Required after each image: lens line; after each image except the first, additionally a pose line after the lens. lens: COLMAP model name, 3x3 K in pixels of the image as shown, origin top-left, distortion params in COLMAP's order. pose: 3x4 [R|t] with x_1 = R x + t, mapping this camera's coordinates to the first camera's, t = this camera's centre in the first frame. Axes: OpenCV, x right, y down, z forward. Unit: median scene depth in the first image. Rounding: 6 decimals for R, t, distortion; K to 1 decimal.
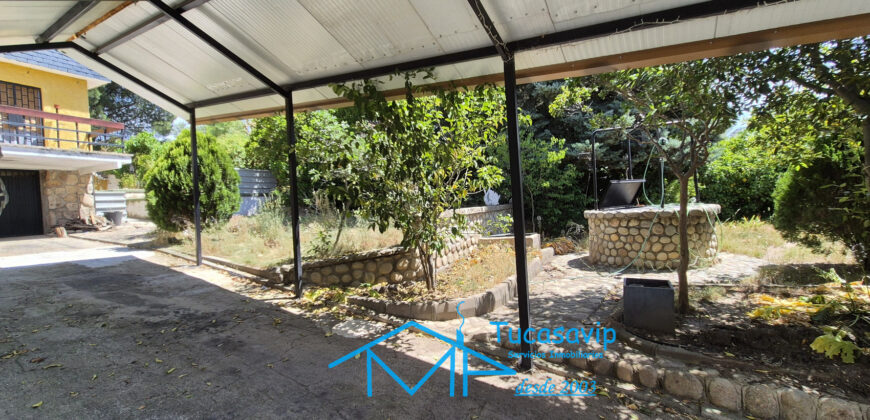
lens RADIAL K [[360.7, 0, 423.1], [0, 360.7, 211.4], [0, 0, 1]] dist [-0.000955, -0.000050]
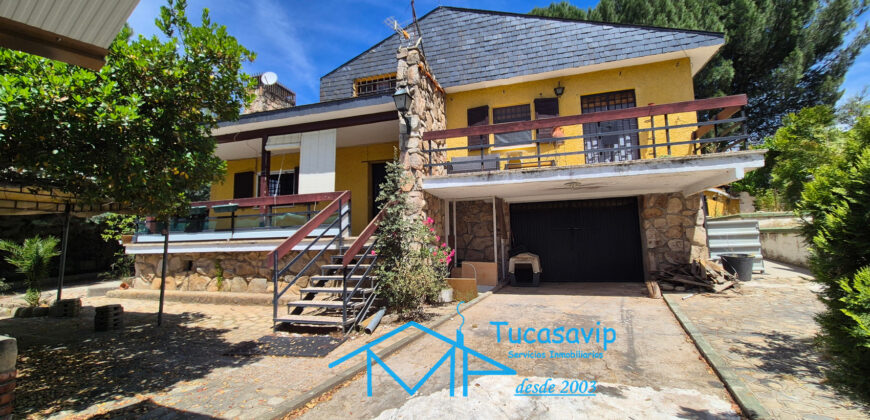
lens RADIAL K [[360.7, 0, 423.1], [0, 360.7, 211.4], [0, 0, 1]] dist [-0.000955, -0.000050]
pose [[0.117732, -0.048347, -0.991868, -0.357132], [-0.000763, 0.998809, -0.048776, -0.043893], [0.993045, 0.006499, 0.117555, 0.452422]]
